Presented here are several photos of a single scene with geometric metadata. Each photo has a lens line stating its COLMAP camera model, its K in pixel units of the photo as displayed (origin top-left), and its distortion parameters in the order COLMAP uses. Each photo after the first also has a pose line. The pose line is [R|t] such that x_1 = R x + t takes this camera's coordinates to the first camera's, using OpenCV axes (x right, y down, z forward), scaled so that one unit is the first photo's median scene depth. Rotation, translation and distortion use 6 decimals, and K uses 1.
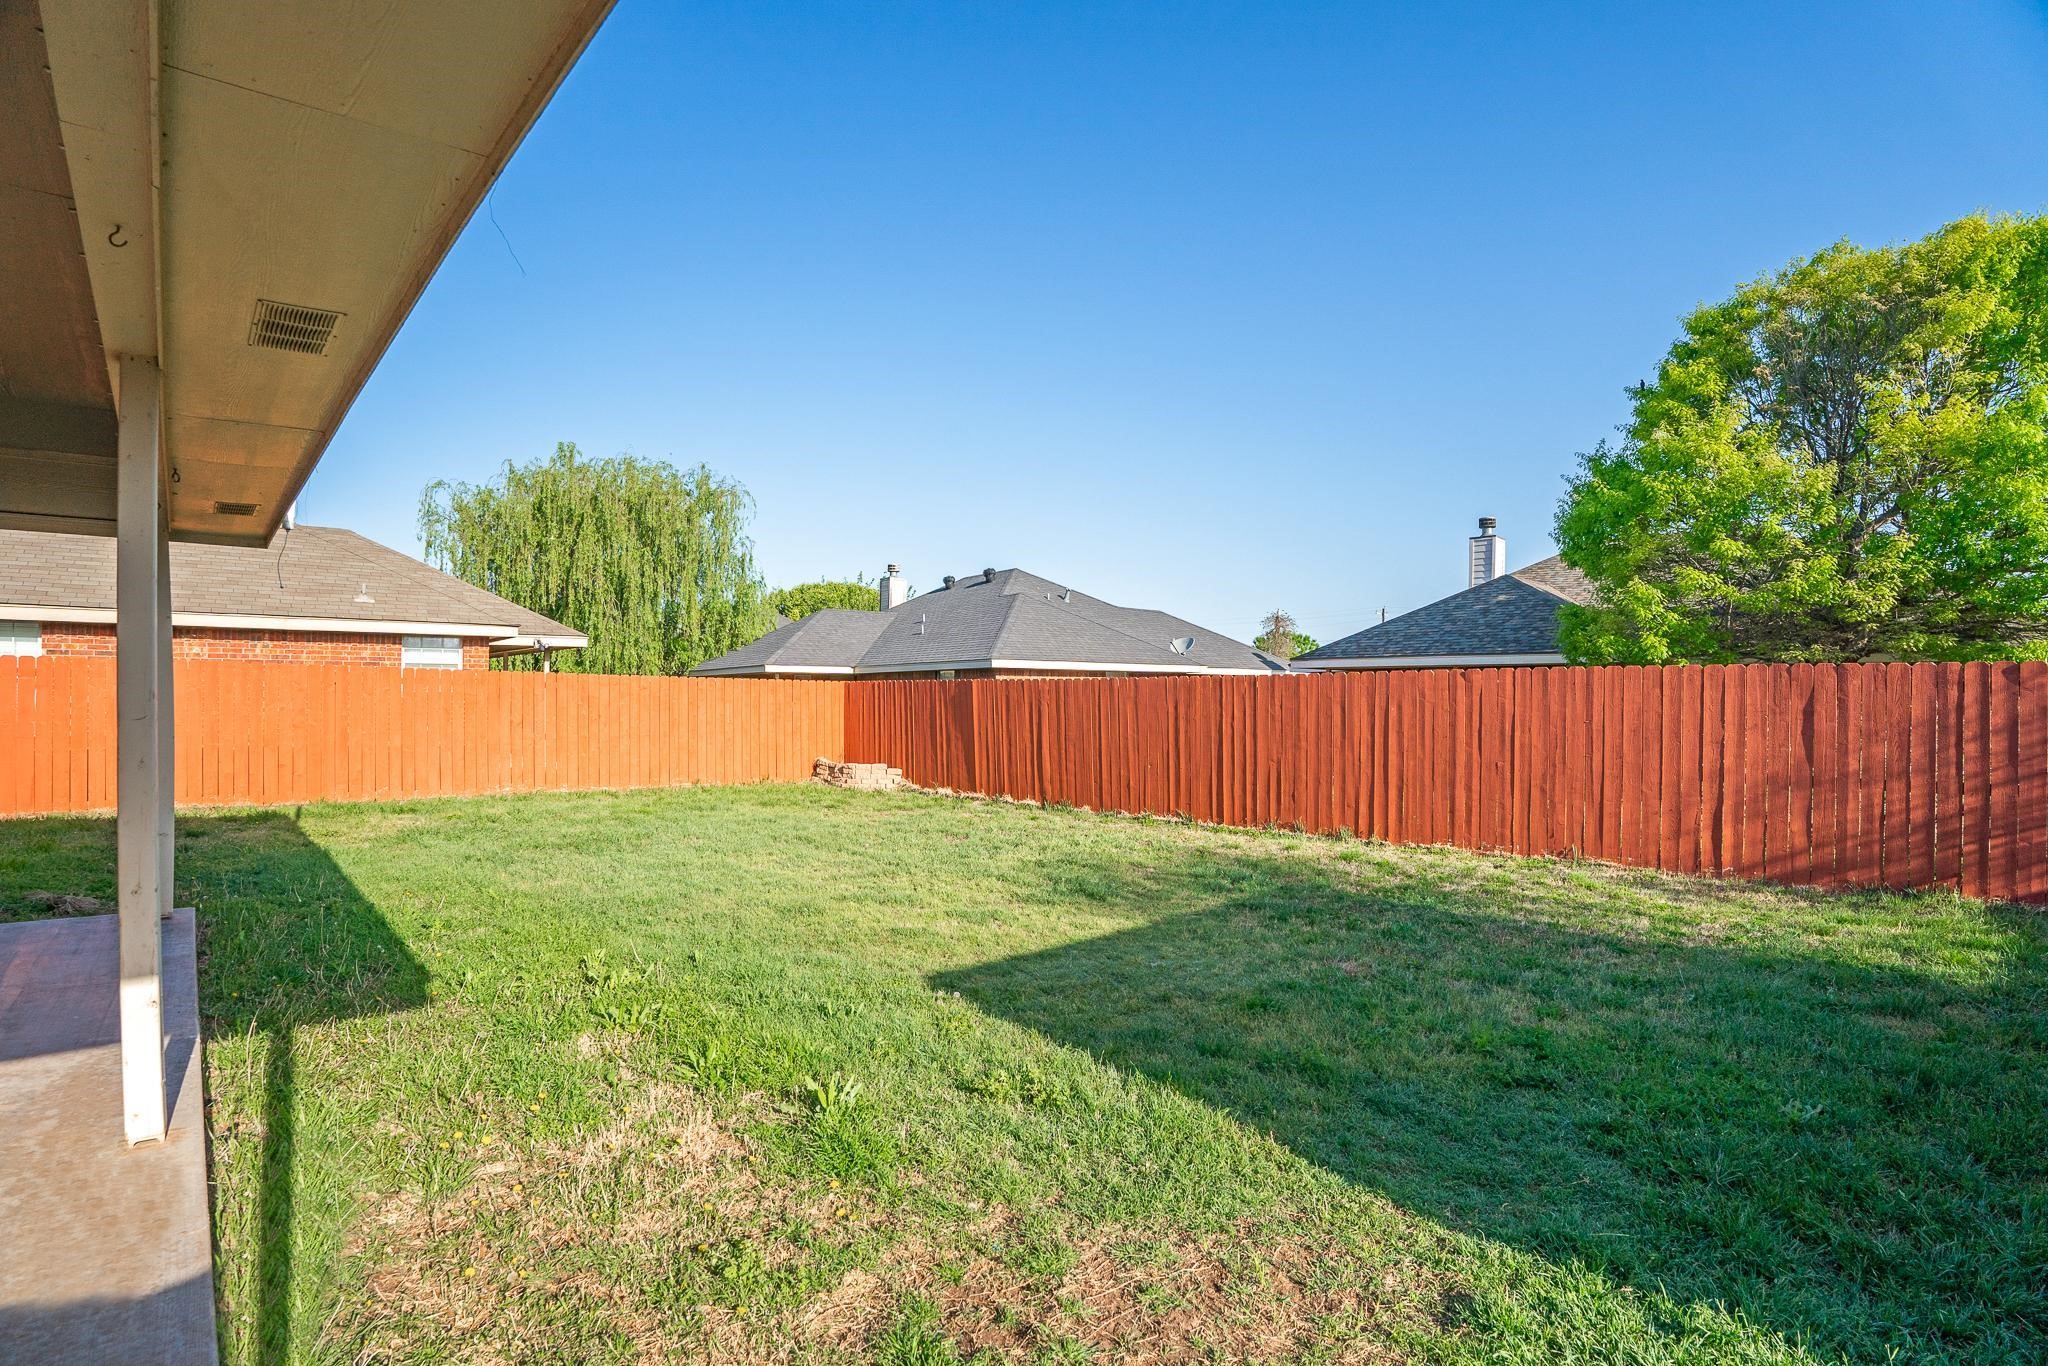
lens RADIAL K [[983.8, 0, 1019.5], [0, 983.8, 717.5], [0, 0, 1]] dist [-0.084798, 0.000163]
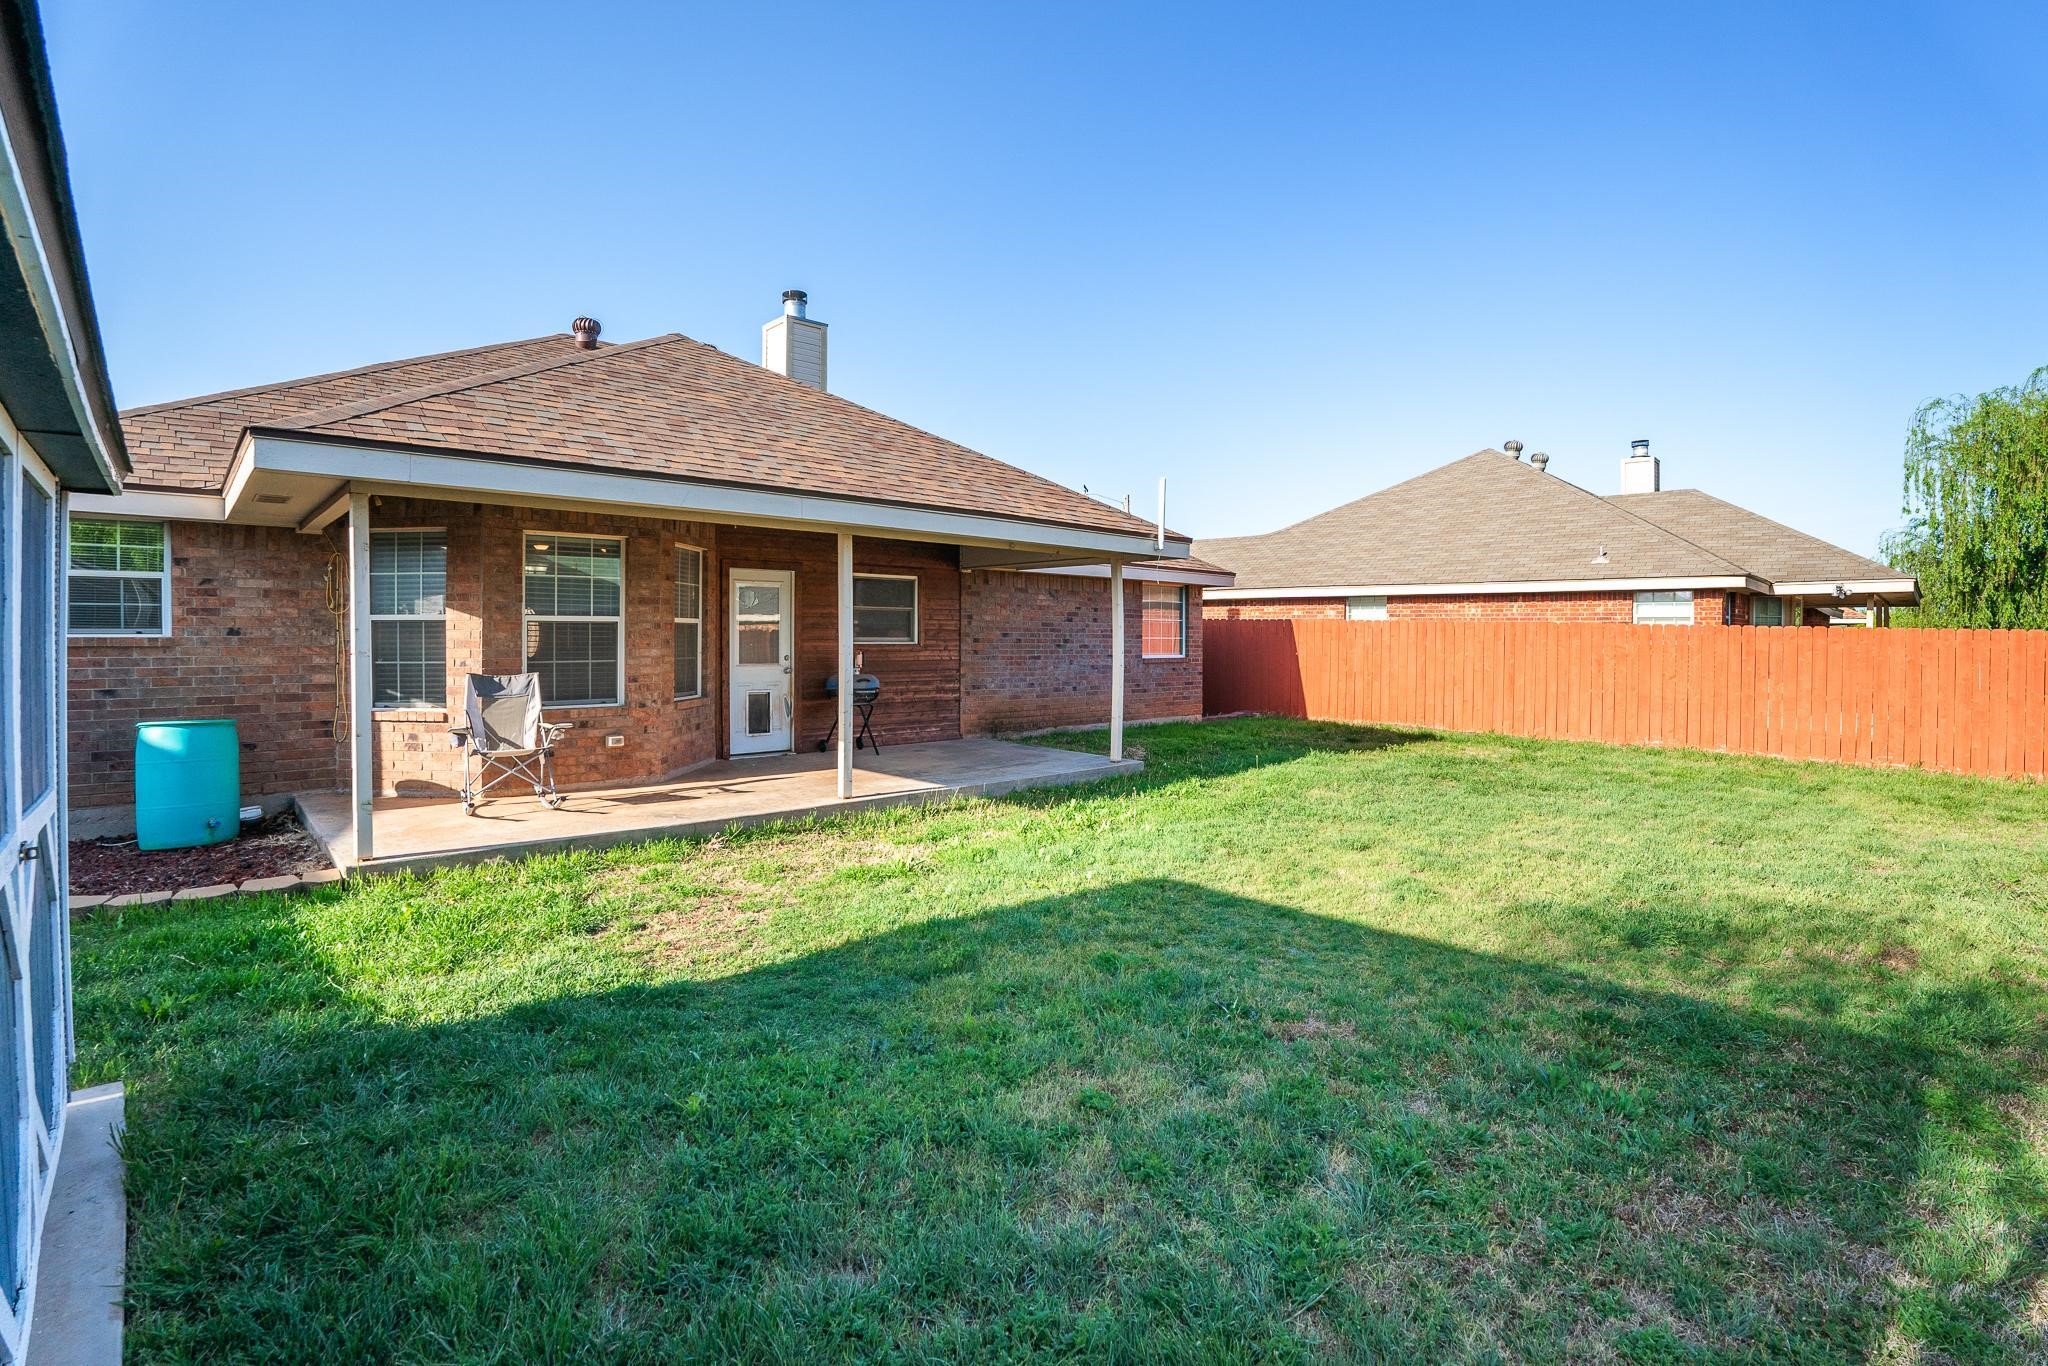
lens RADIAL K [[911.8, 0, 997.4], [0, 911.8, 673.2], [0, 0, 1]] dist [-0.001213, 0.000175]
pose [[-0.003316, 0.035467, -0.999365, 0.404972], [-0.029070, 0.998945, 0.035548, -0.010800], [0.999572, 0.029170, -0.002281, 0.302450]]
